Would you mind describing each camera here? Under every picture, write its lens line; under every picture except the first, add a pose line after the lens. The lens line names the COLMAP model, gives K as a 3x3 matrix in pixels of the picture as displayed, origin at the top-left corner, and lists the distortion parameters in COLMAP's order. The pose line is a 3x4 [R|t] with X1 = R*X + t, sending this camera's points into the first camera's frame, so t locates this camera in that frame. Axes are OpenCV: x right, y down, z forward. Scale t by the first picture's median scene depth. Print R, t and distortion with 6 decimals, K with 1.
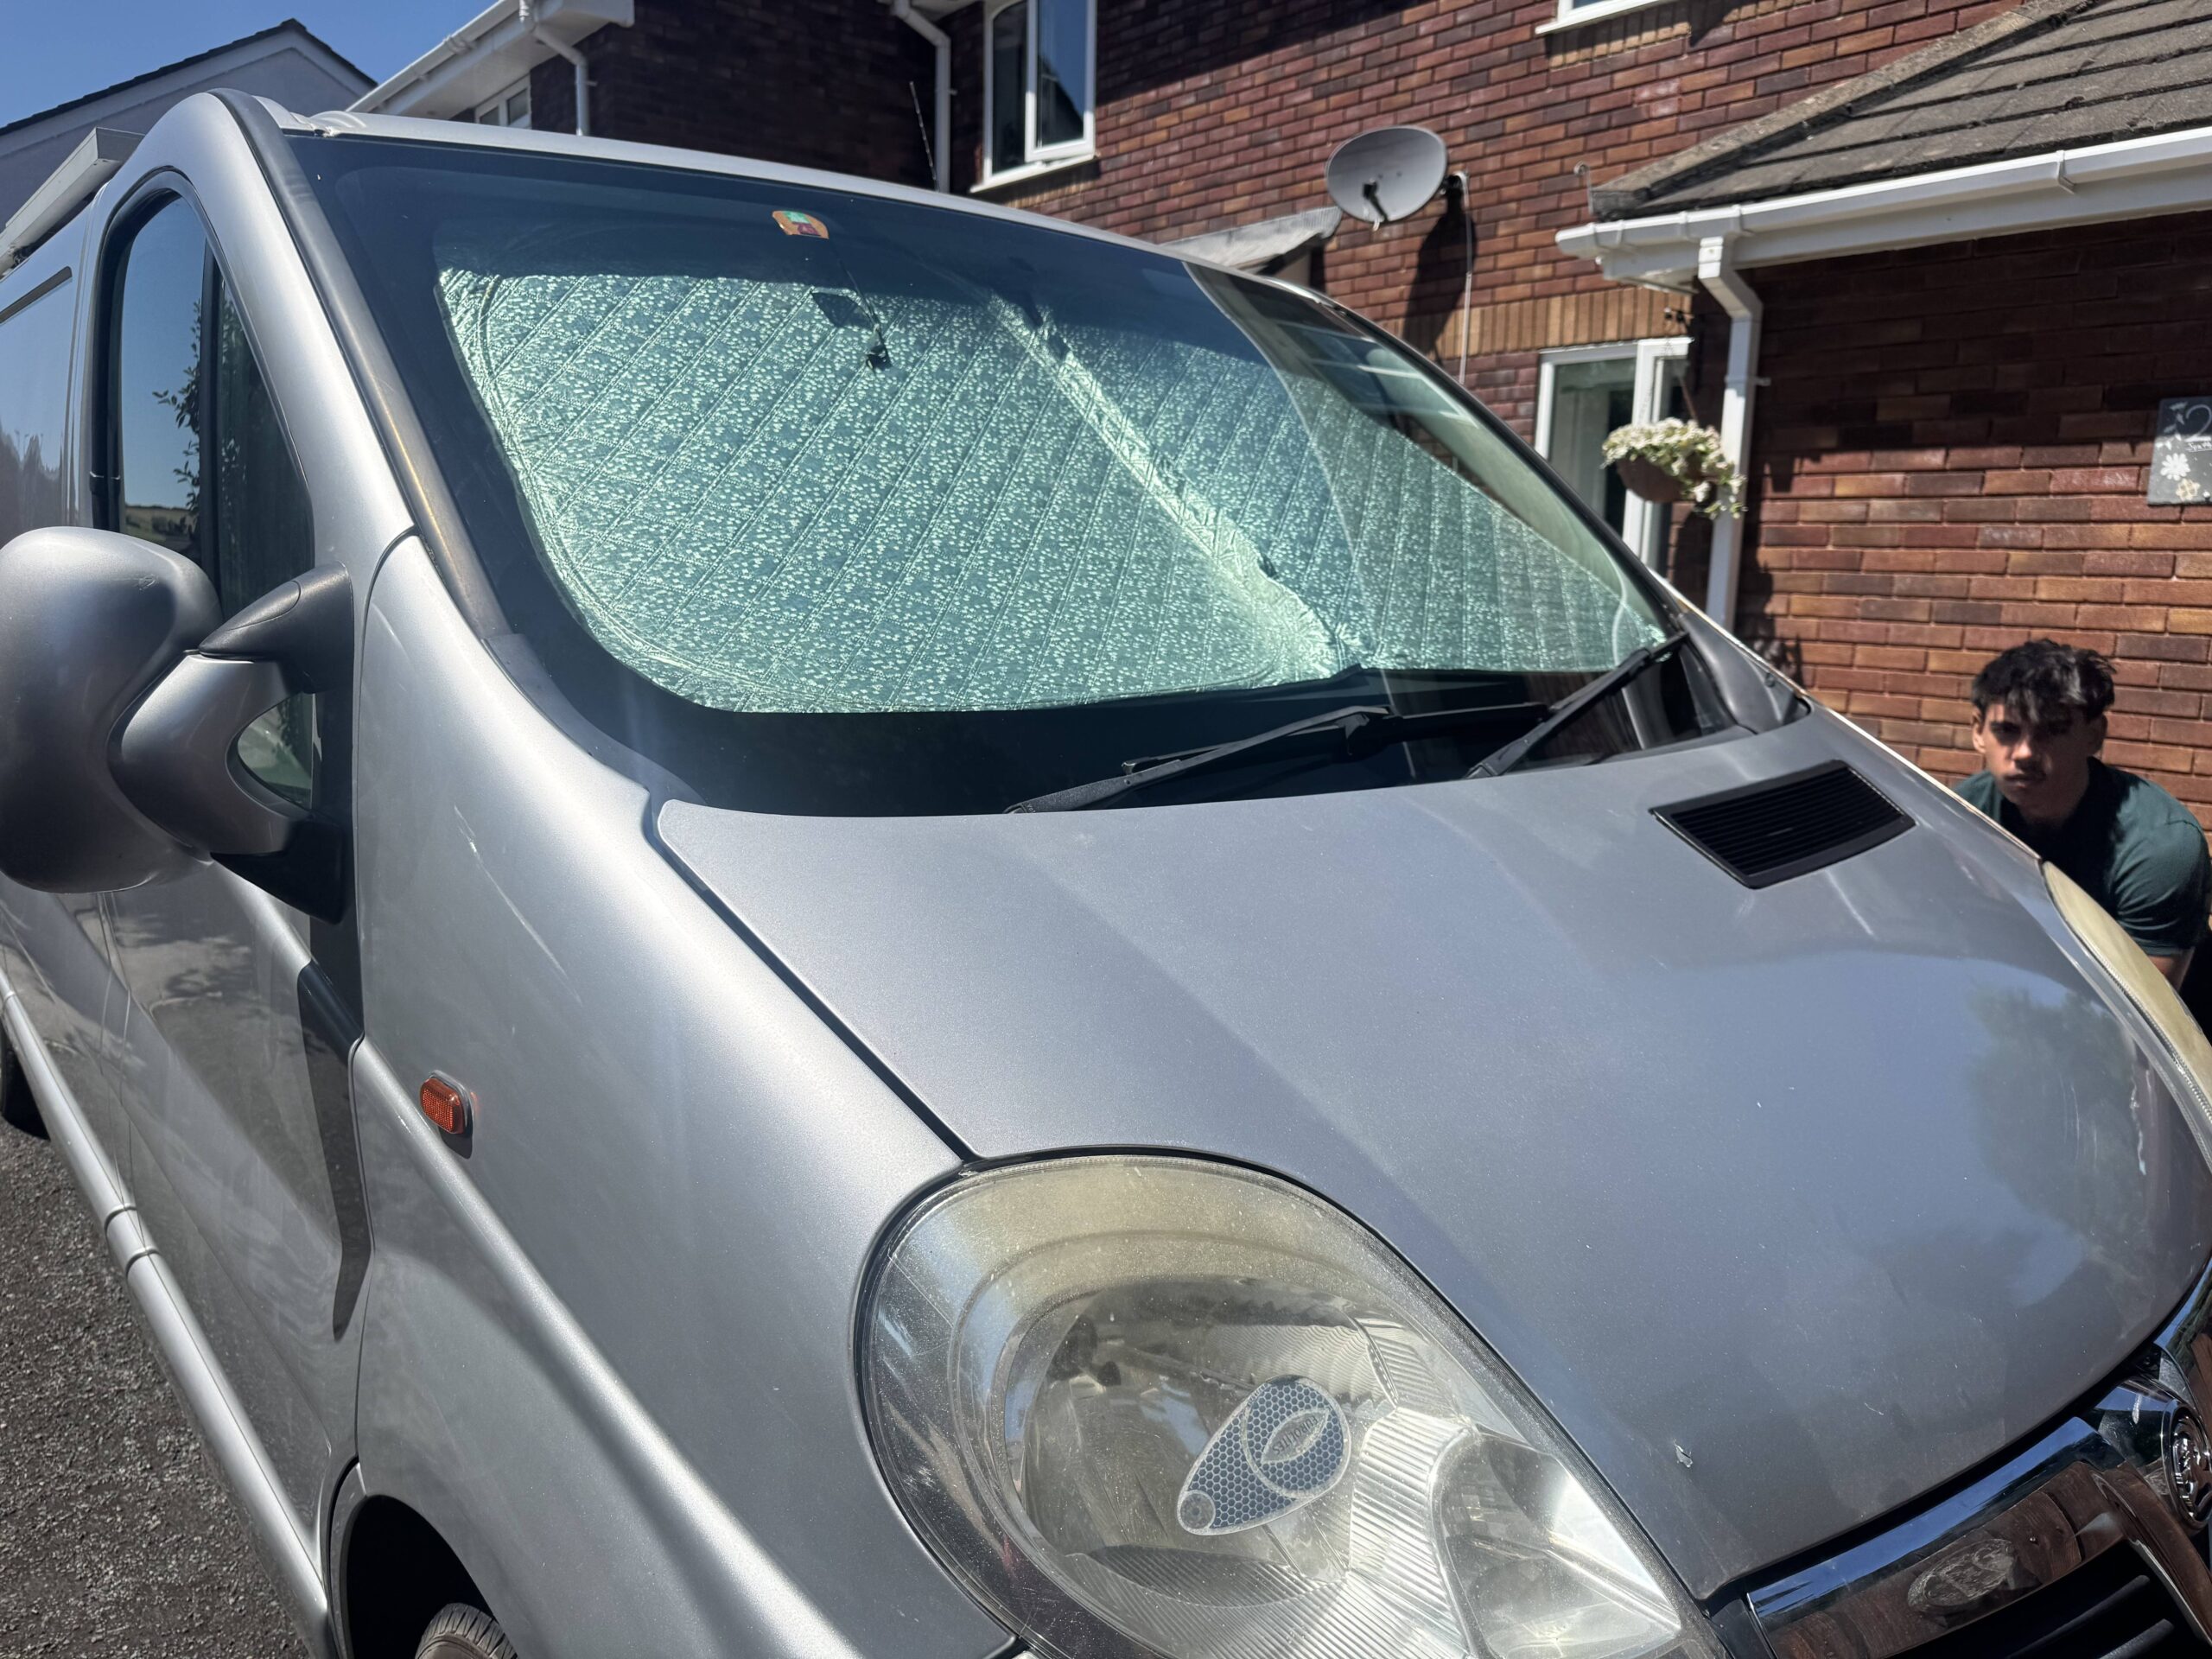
lens RADIAL K [[1584.9, 0, 1066.6], [0, 1584.9, 828.9], [0, 0, 1]] dist [-0.004115, -0.010084]
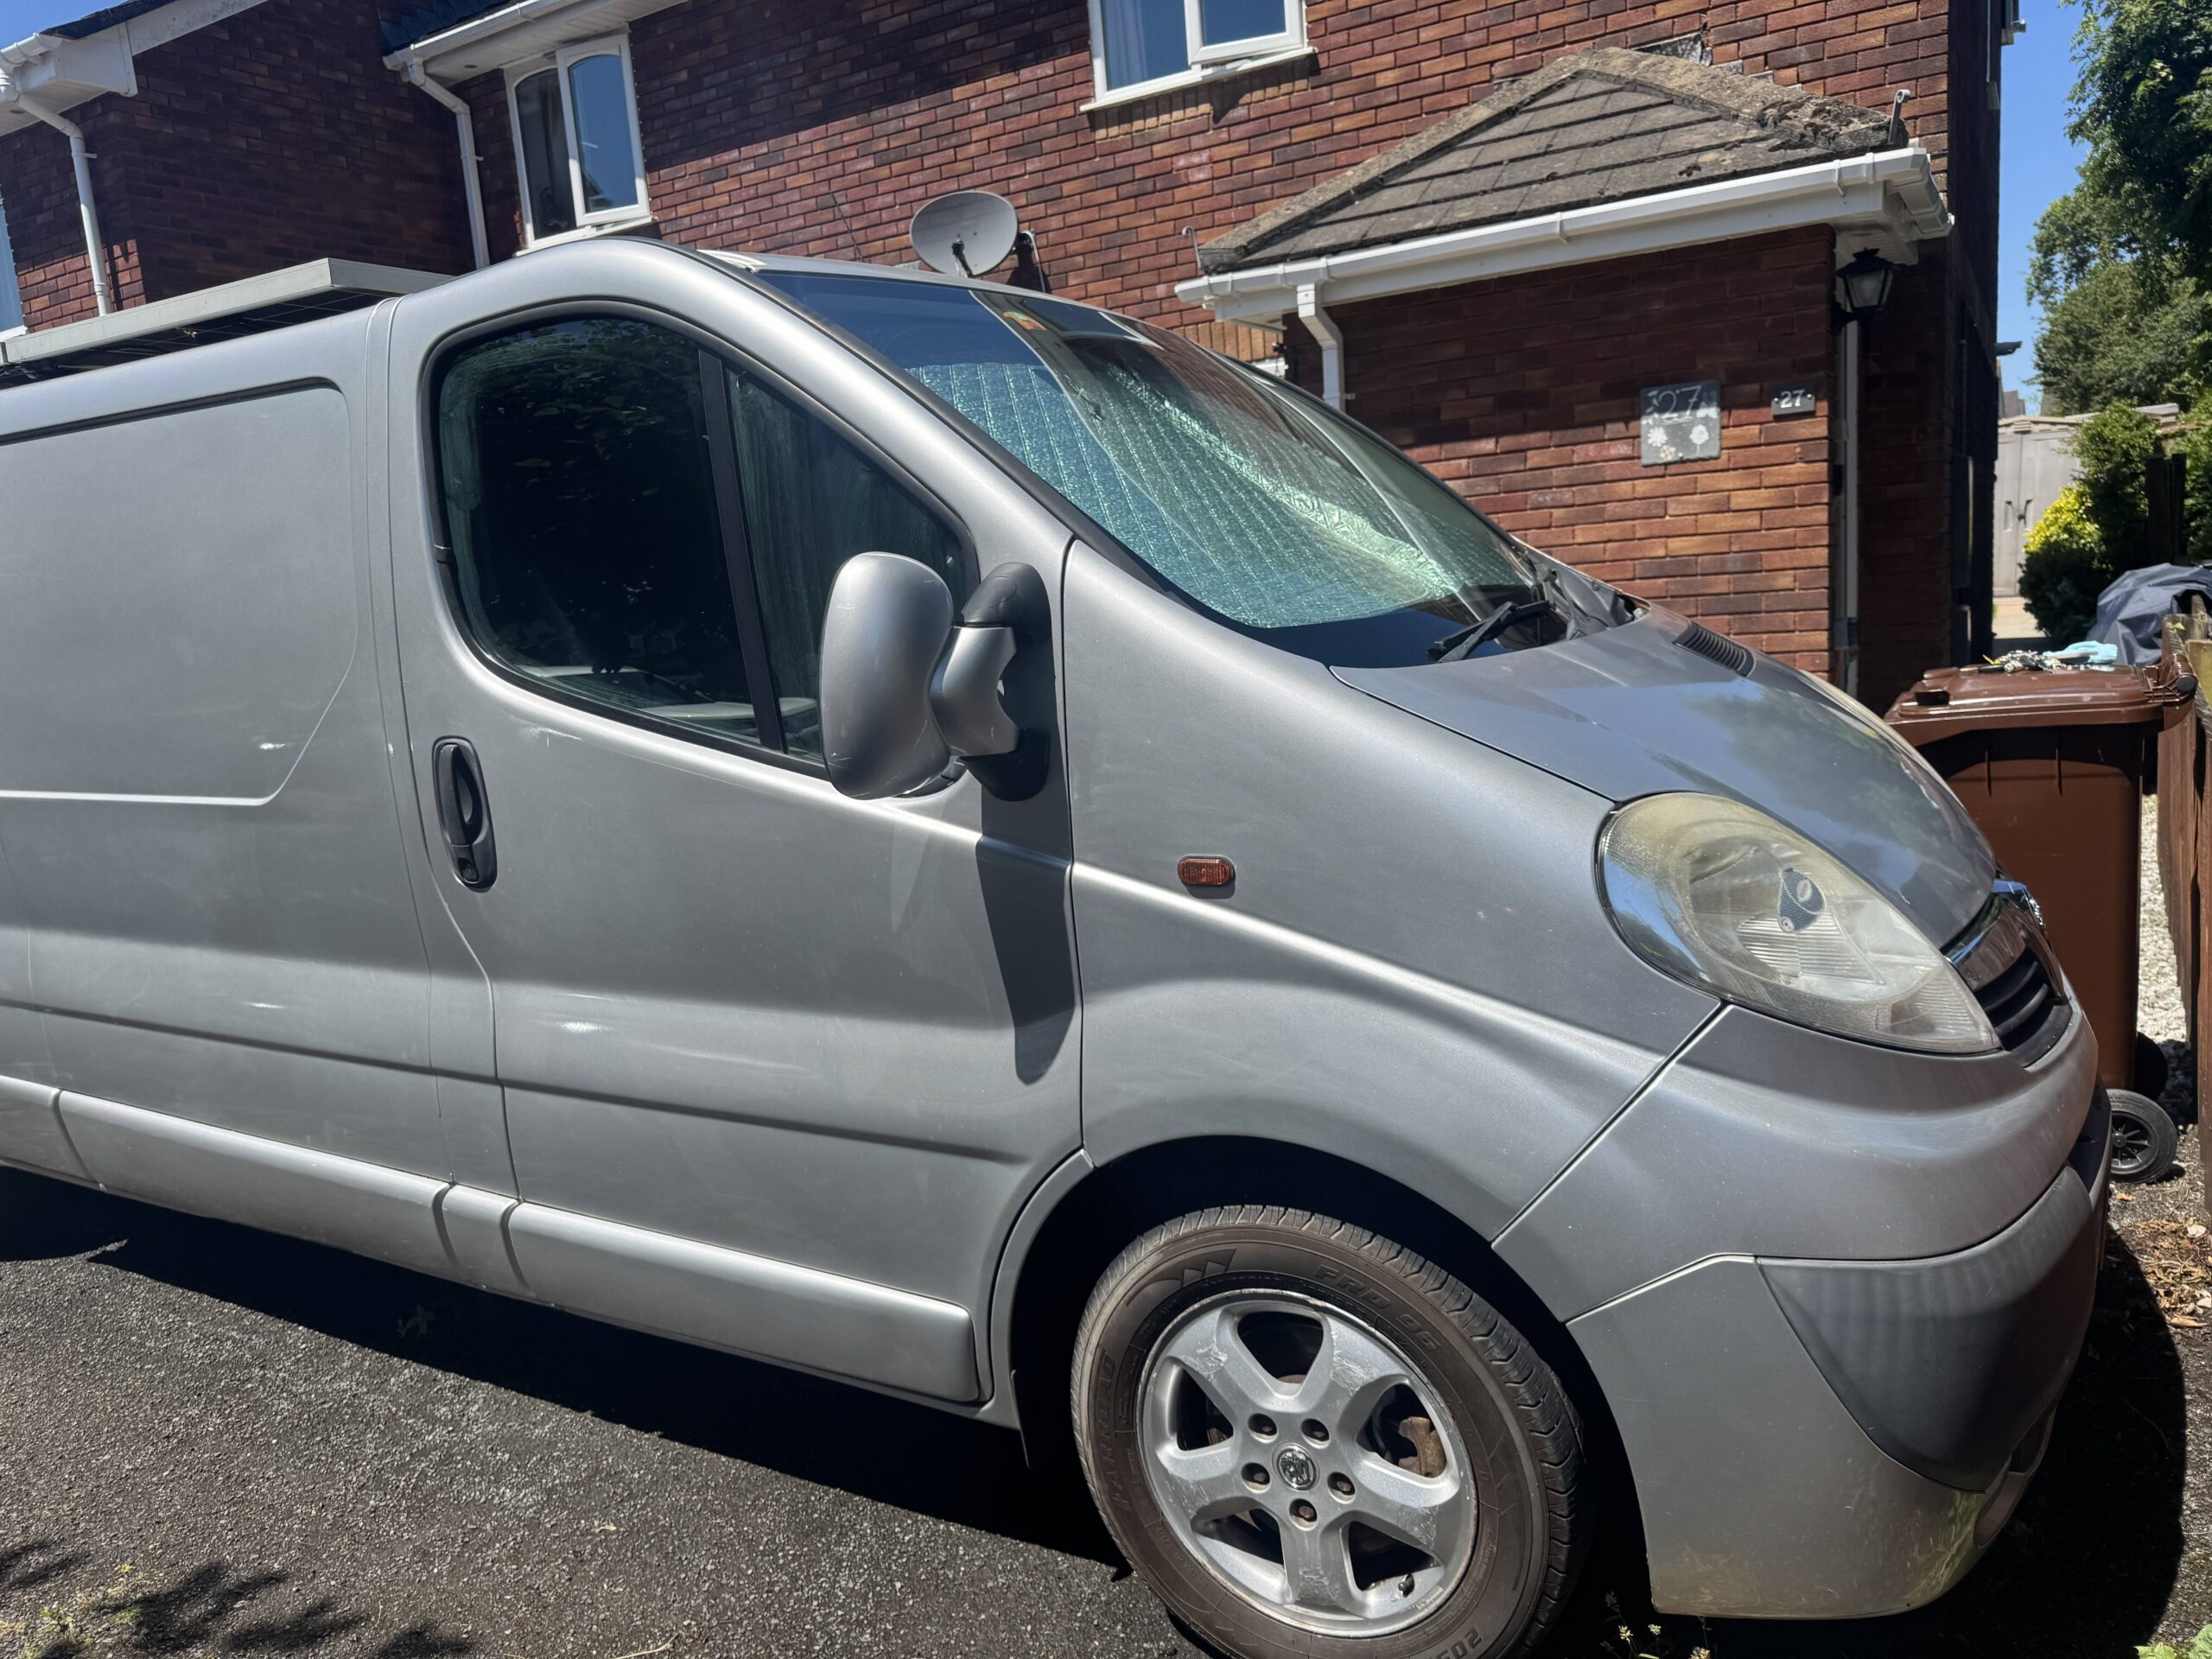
lens RADIAL K [[1586.0, 0, 1083.5], [0, 1586.0, 834.6], [0, 0, 1]] dist [0.004868, -0.019955]
pose [[0.933209, -0.148477, 0.327225, -0.160281], [0.155195, 0.987868, 0.005643, 0.016903], [-0.324093, 0.045518, 0.944930, -0.079711]]
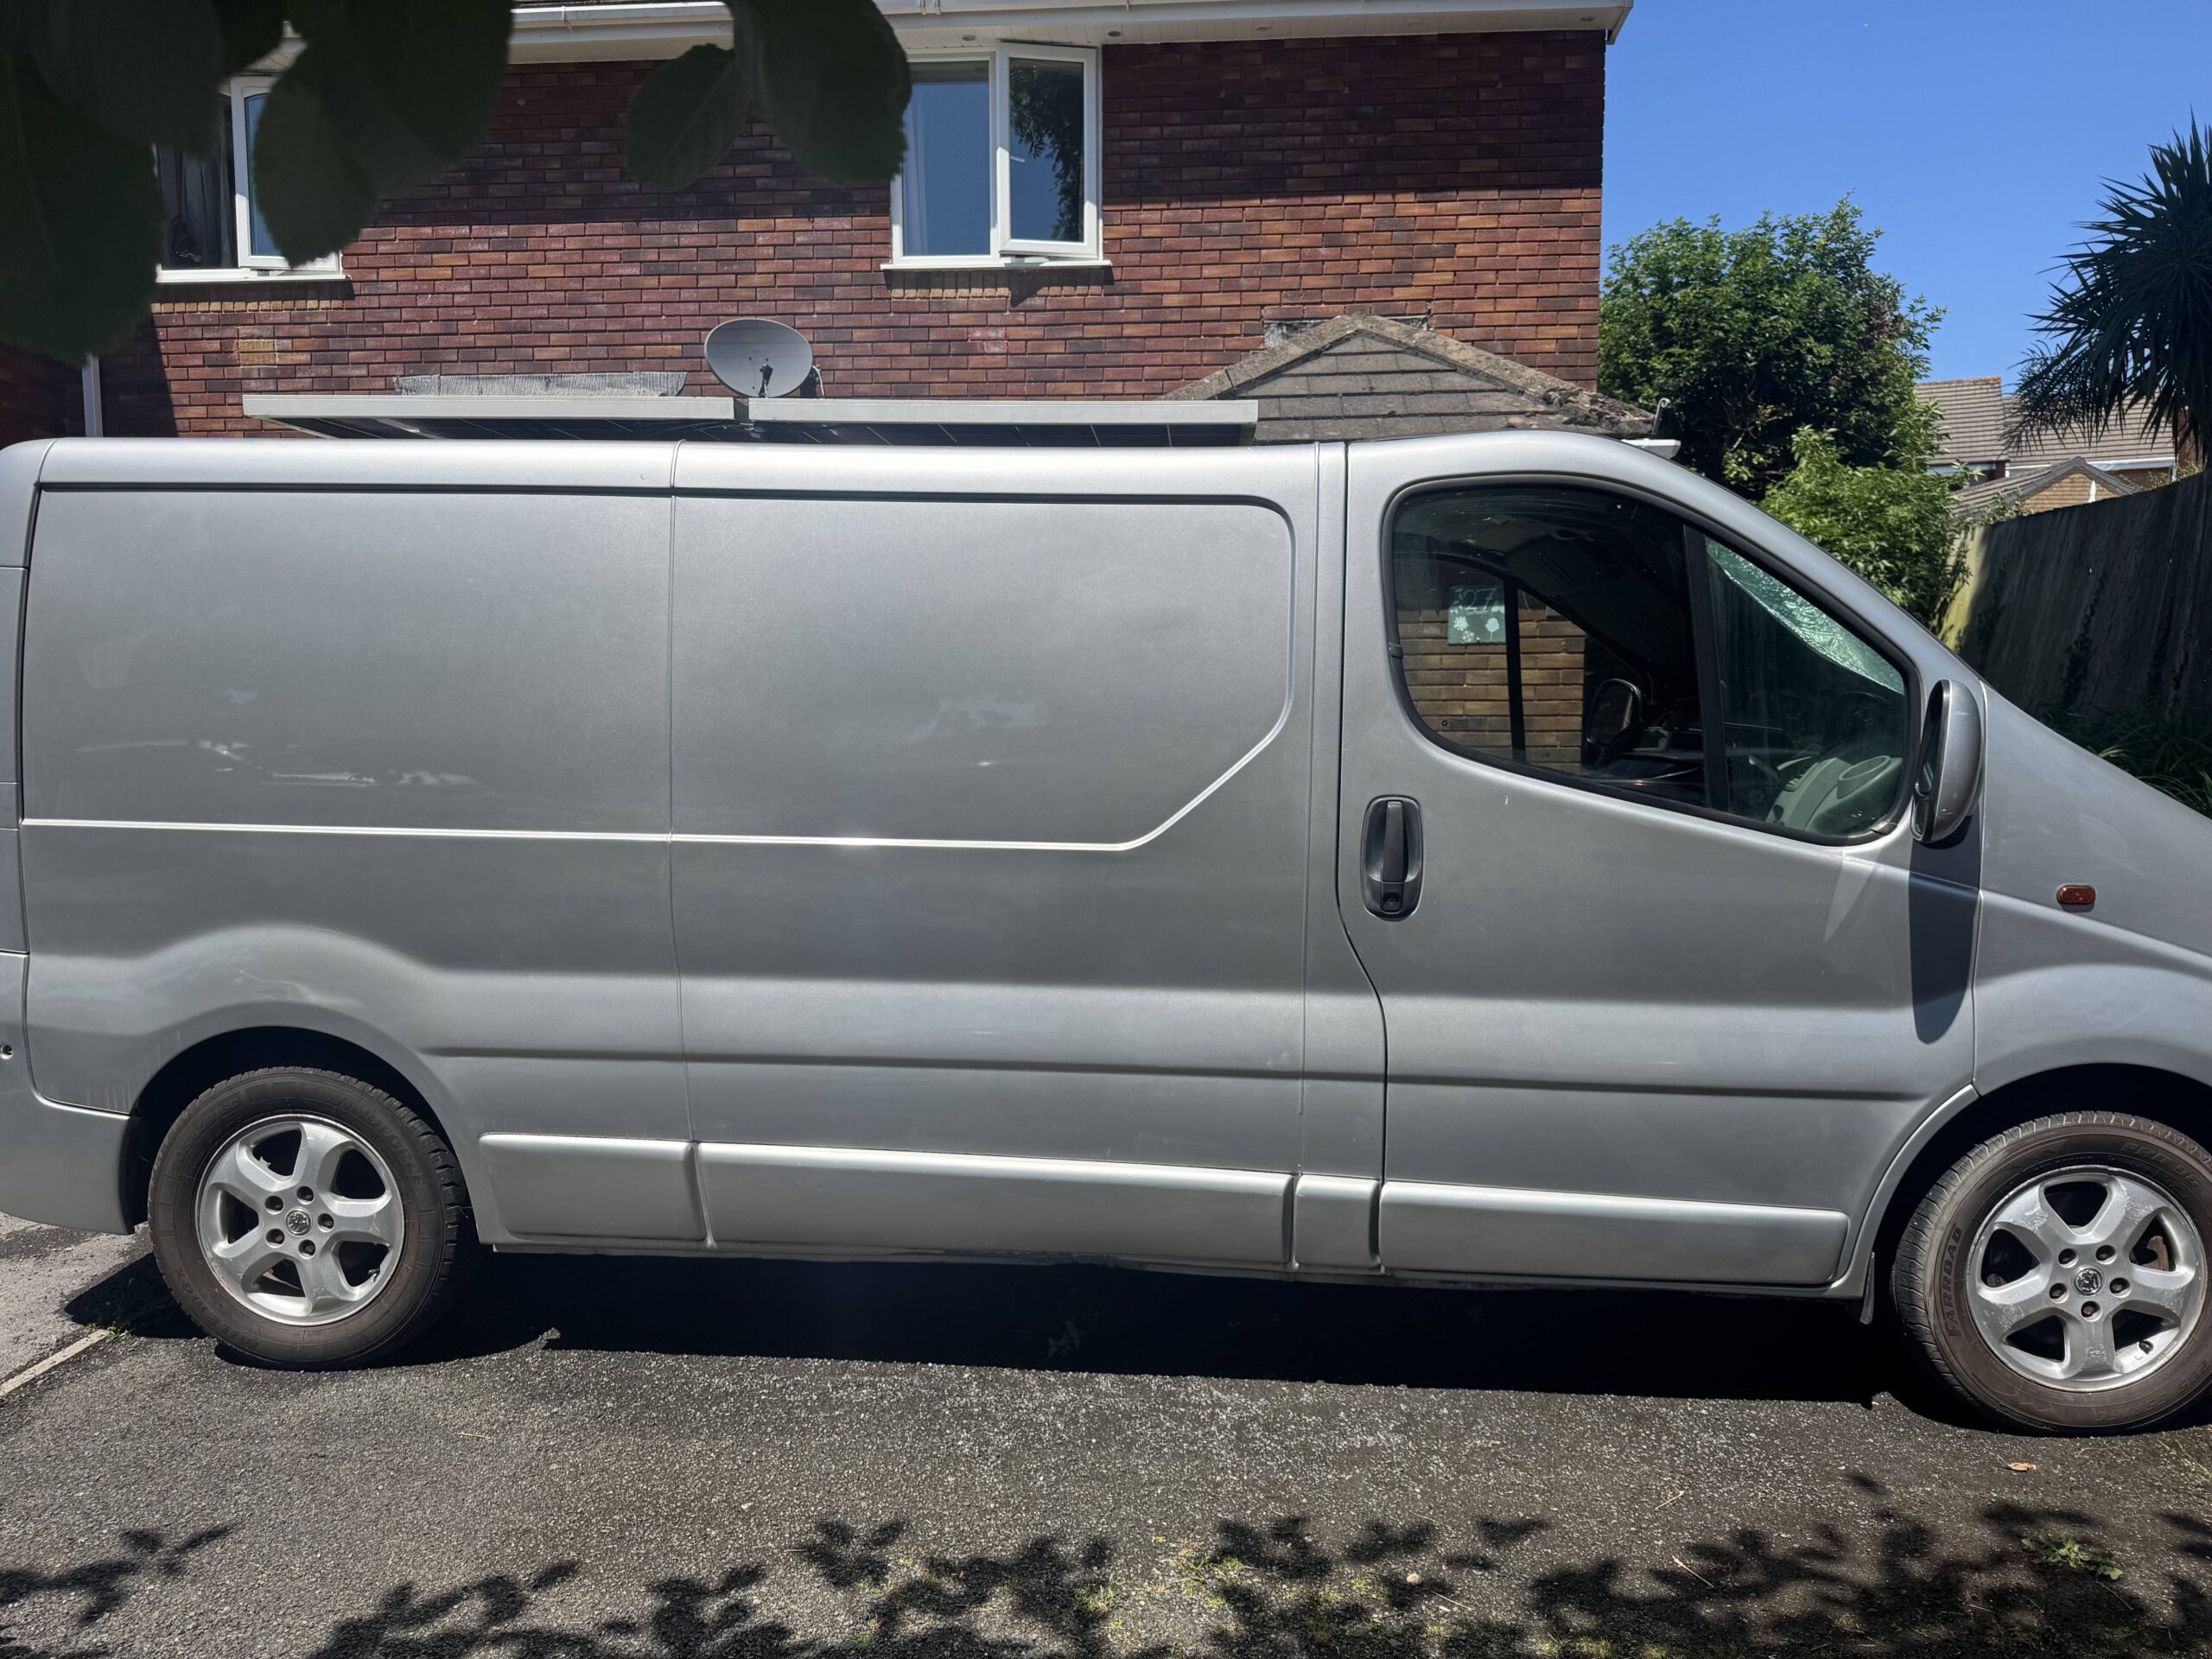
lens RADIAL K [[1539.6, 0, 1117.8], [0, 1539.6, 831.1], [0, 0, 1]] dist [0.081841, -0.150334]
pose [[0.690995, -0.084985, 0.717846, -0.495864], [0.135234, 0.990730, -0.012885, -0.015435], [-0.710097, 0.105981, 0.696083, 0.046595]]
